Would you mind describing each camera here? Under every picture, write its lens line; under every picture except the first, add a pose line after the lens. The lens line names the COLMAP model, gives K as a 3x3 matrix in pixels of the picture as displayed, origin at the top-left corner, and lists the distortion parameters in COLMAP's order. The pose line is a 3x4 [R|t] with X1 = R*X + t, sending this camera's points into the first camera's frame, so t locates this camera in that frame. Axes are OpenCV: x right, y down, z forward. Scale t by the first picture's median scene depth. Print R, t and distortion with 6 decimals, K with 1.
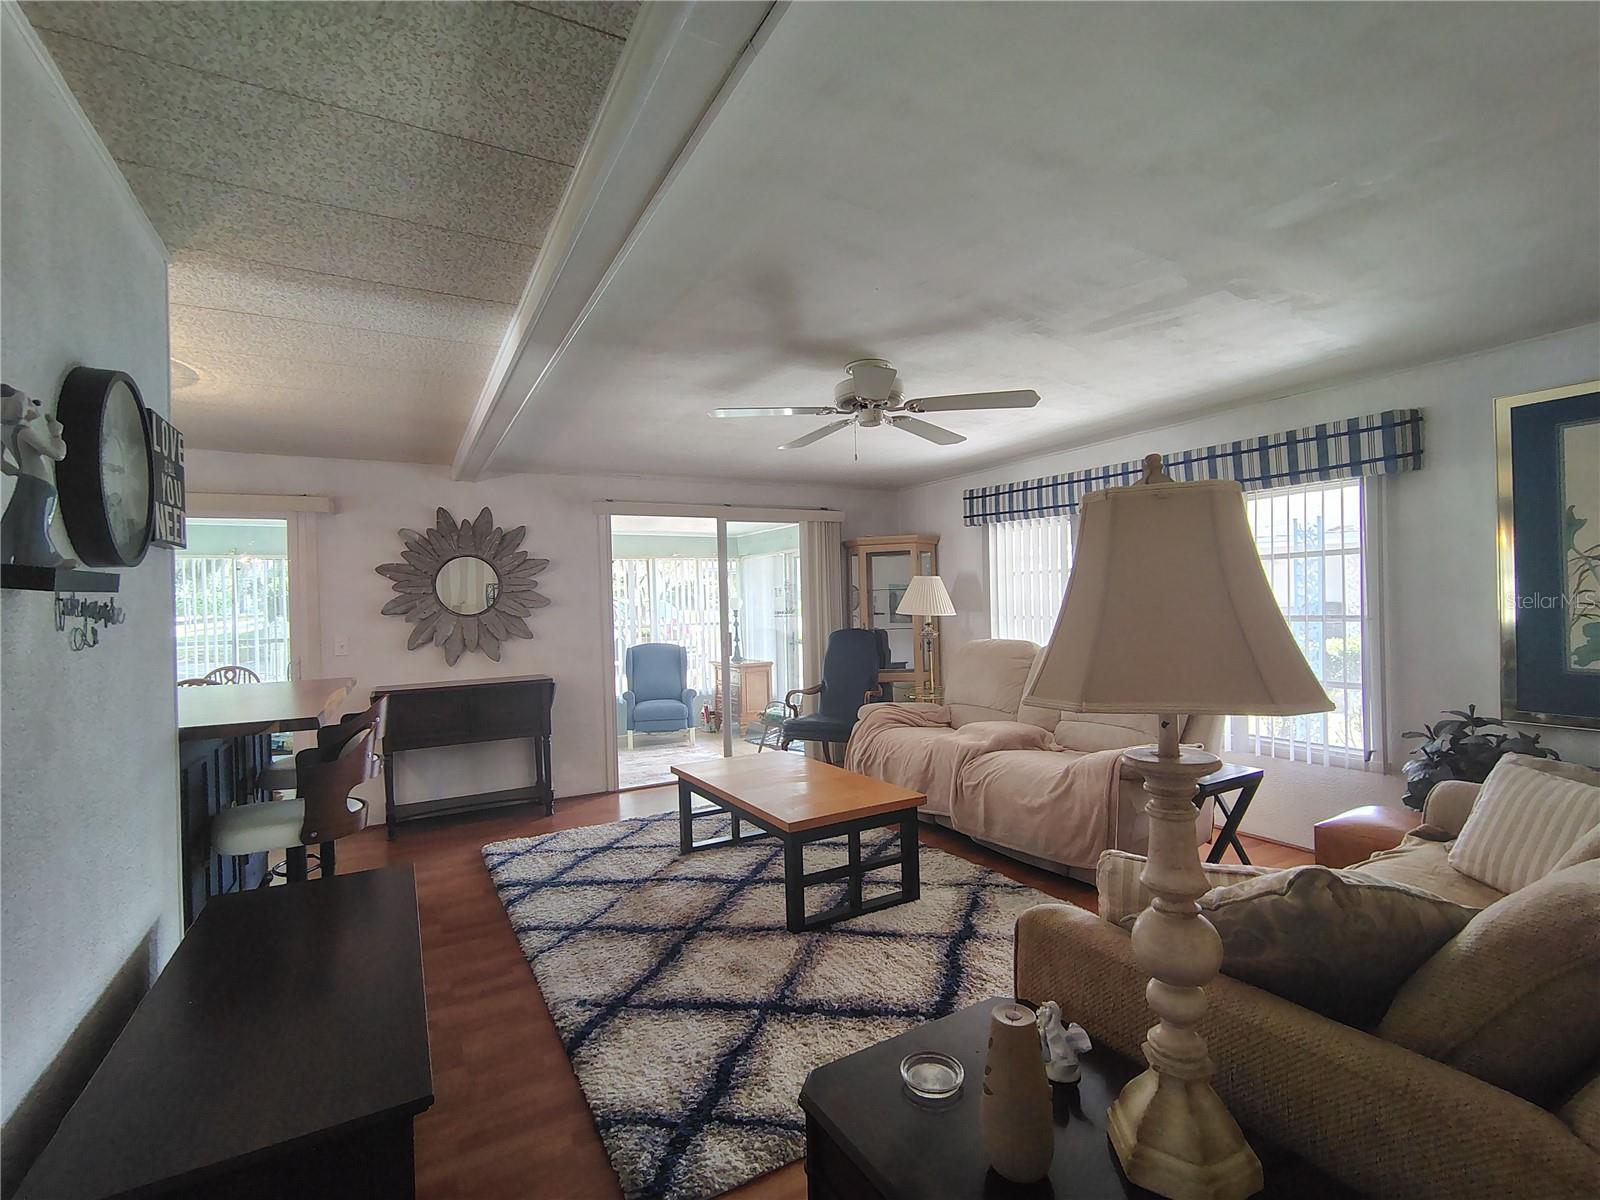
lens RADIAL K [[749.3, 0, 800.0], [0, 749.3, 600.0], [0, 0, 1]] dist [0.000076, 0.000971]
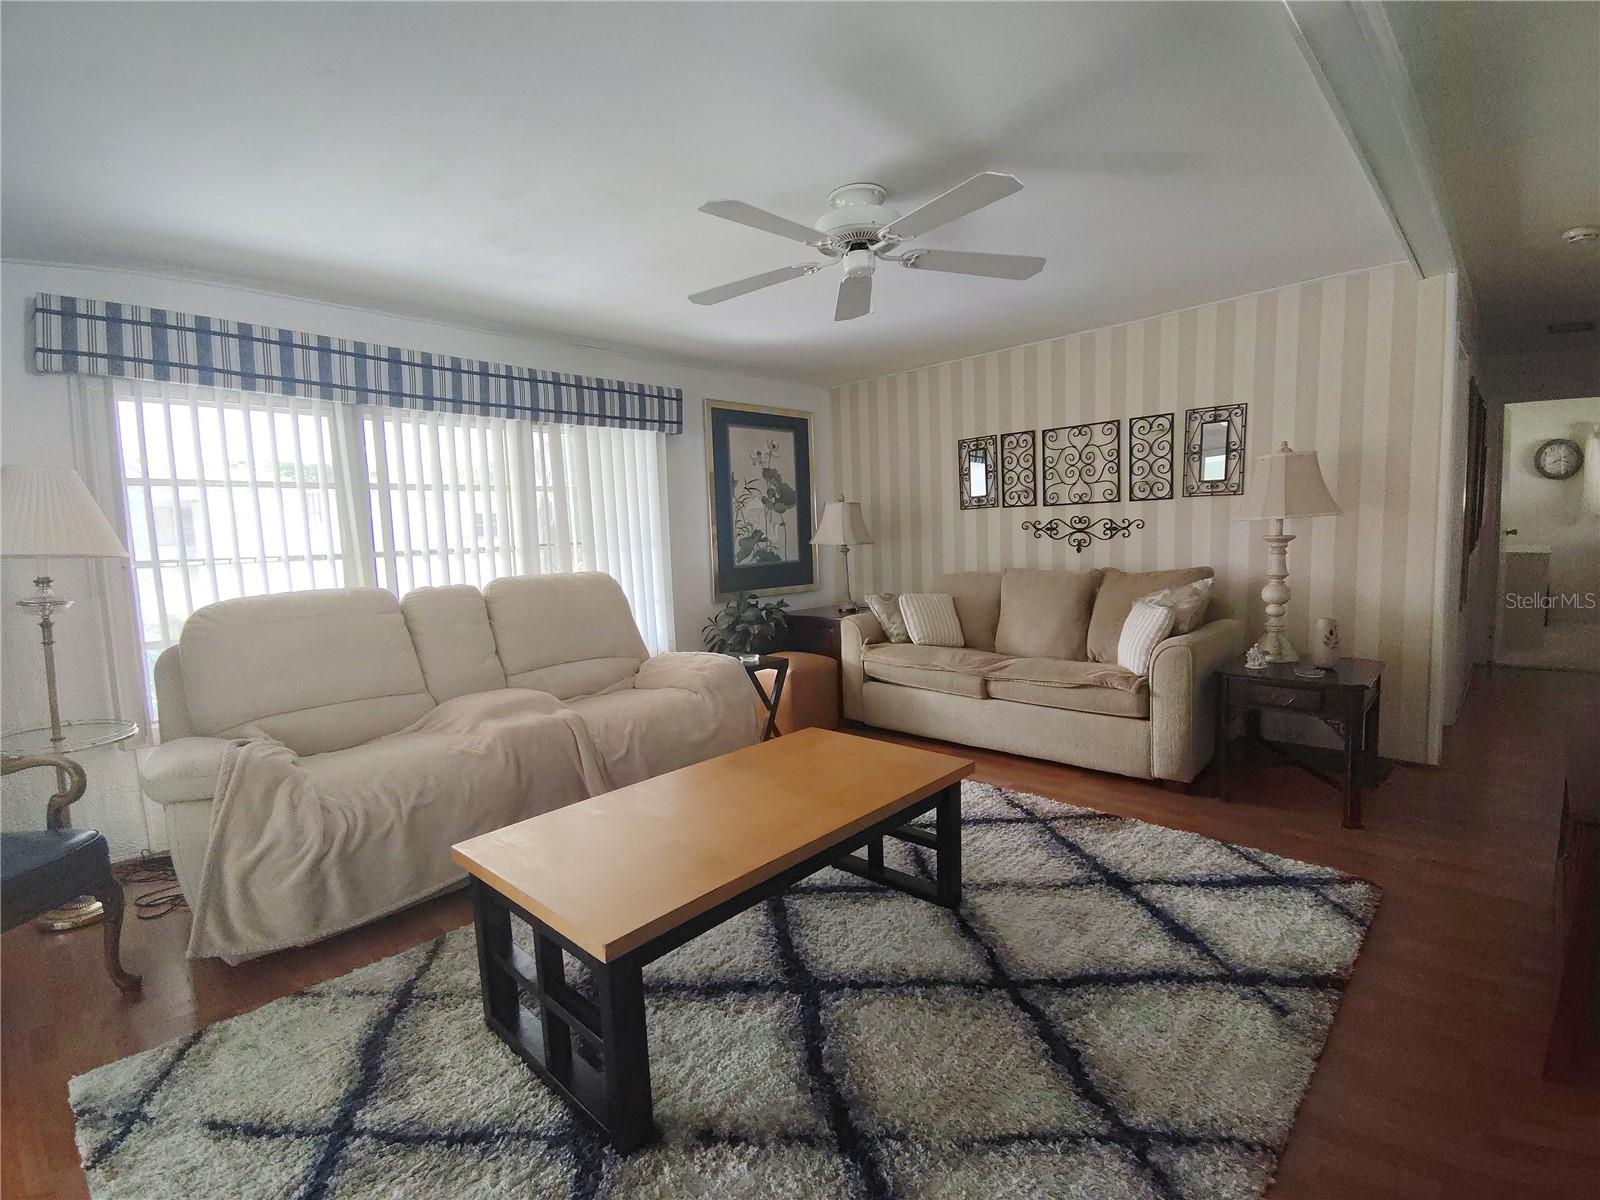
lens RADIAL K [[743.3, 0, 789.3], [0, 743.3, 600.9], [0, 0, 1]] dist [0.001064, 0.015872]
pose [[-0.283225, -0.053908, 0.957537, -0.422039], [0.043135, 0.996693, 0.068871, 0.037988], [-0.958083, 0.060809, -0.279963, 0.831787]]
